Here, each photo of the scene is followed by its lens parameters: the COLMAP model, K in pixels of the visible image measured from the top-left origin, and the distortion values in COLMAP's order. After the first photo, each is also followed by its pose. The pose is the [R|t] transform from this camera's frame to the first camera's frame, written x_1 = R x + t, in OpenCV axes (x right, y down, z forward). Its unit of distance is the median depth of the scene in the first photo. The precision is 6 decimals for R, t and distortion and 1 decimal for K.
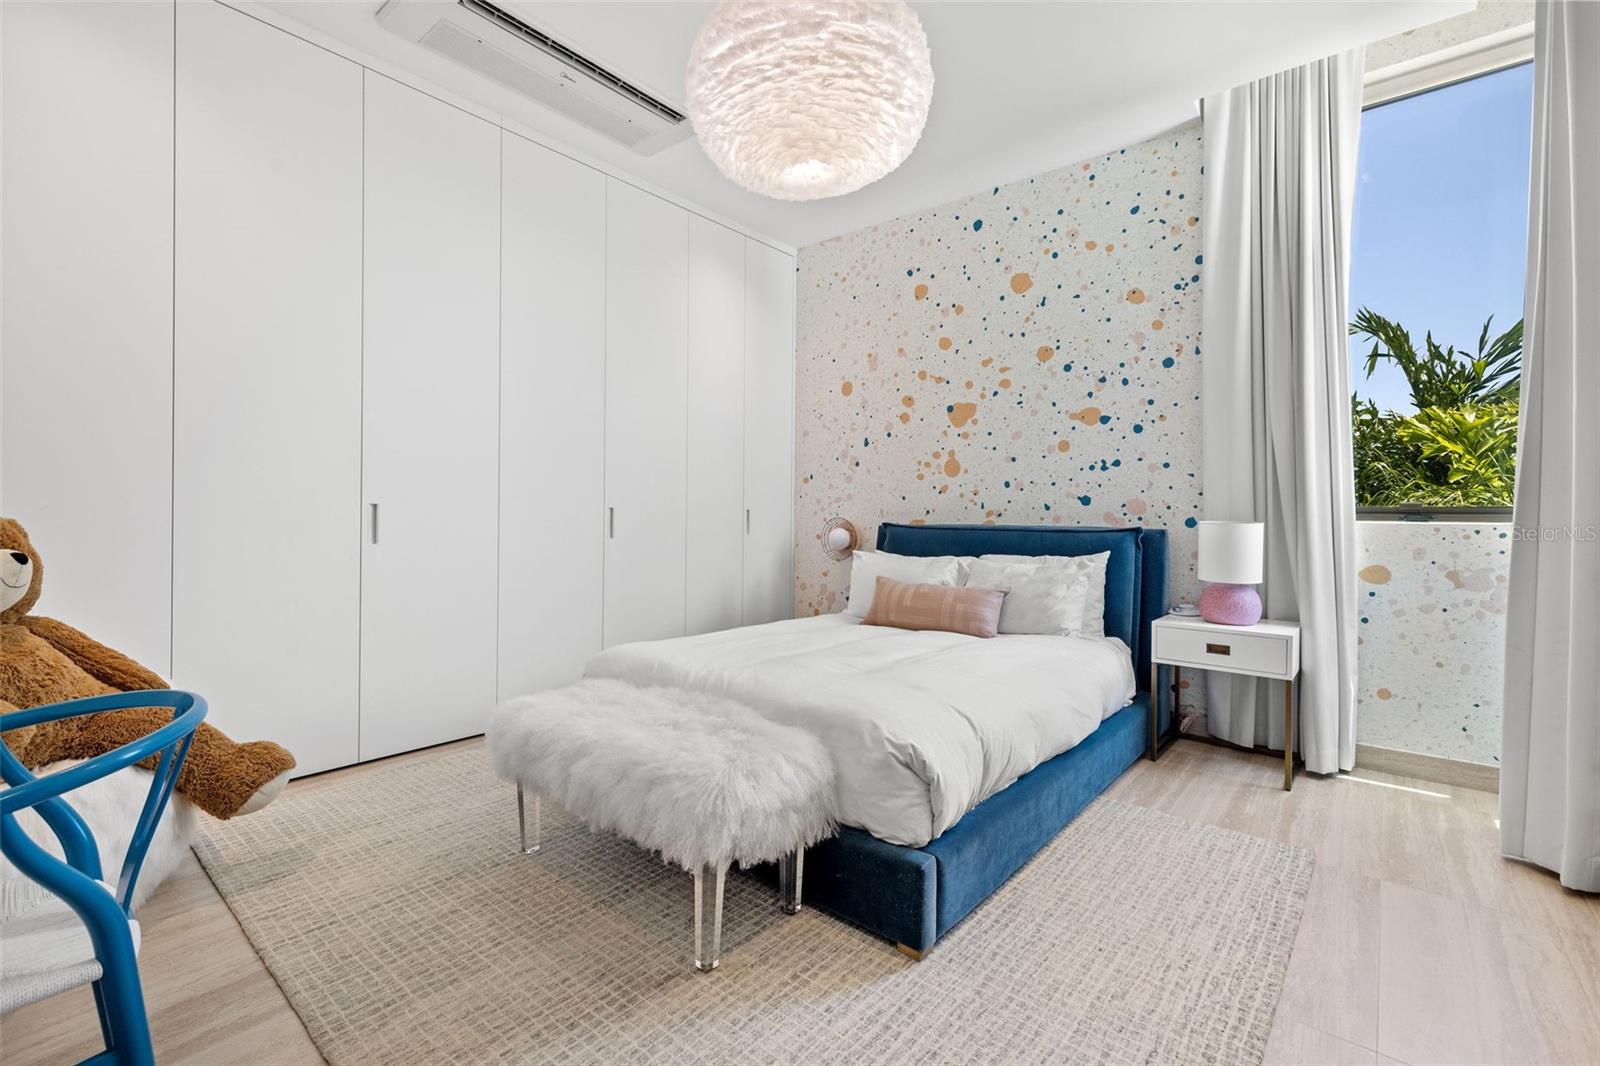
lens RADIAL K [[678.5, 0, 800.0], [0, 678.5, 533.0], [0, 0, 1]] dist [0.000968, -0.000043]
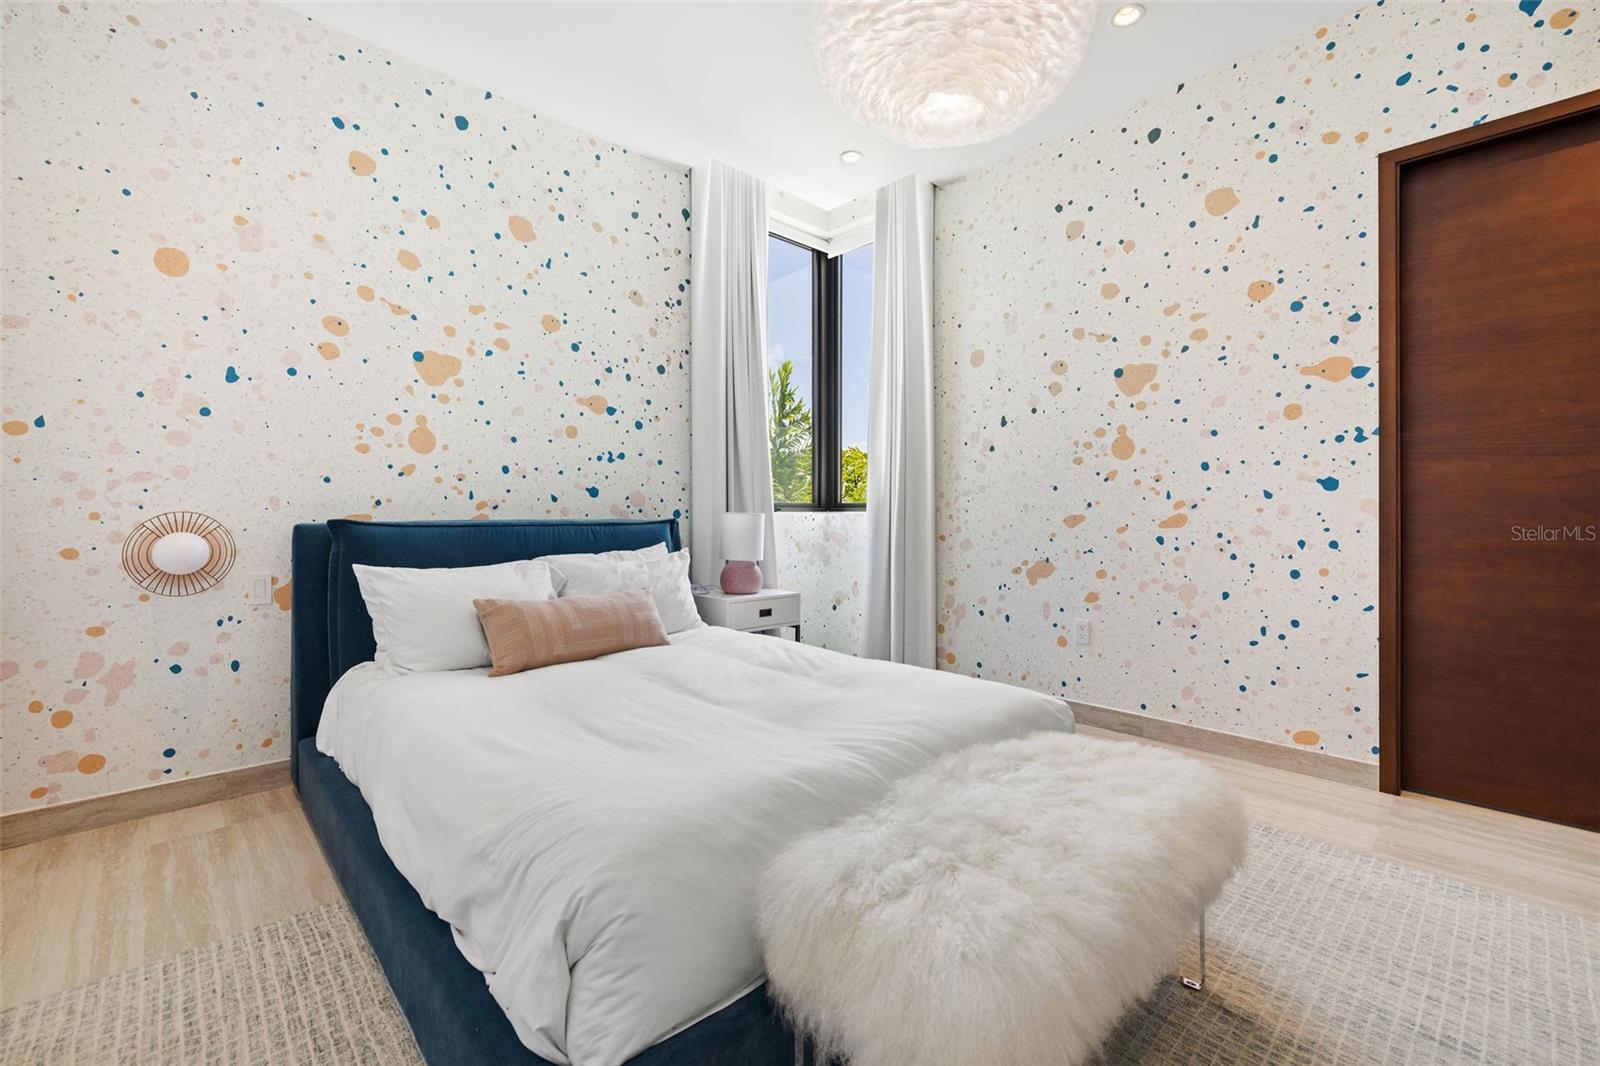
lens RADIAL K [[678.5, 0, 800.0], [0, 678.5, 533.0], [0, 0, 1]] dist [0.000968, -0.000043]
pose [[0.127877, -0.024551, 0.991486, -0.472804], [0.038446, 0.999065, 0.019780, 0.001621], [-0.991045, 0.035589, 0.128702, 0.573393]]
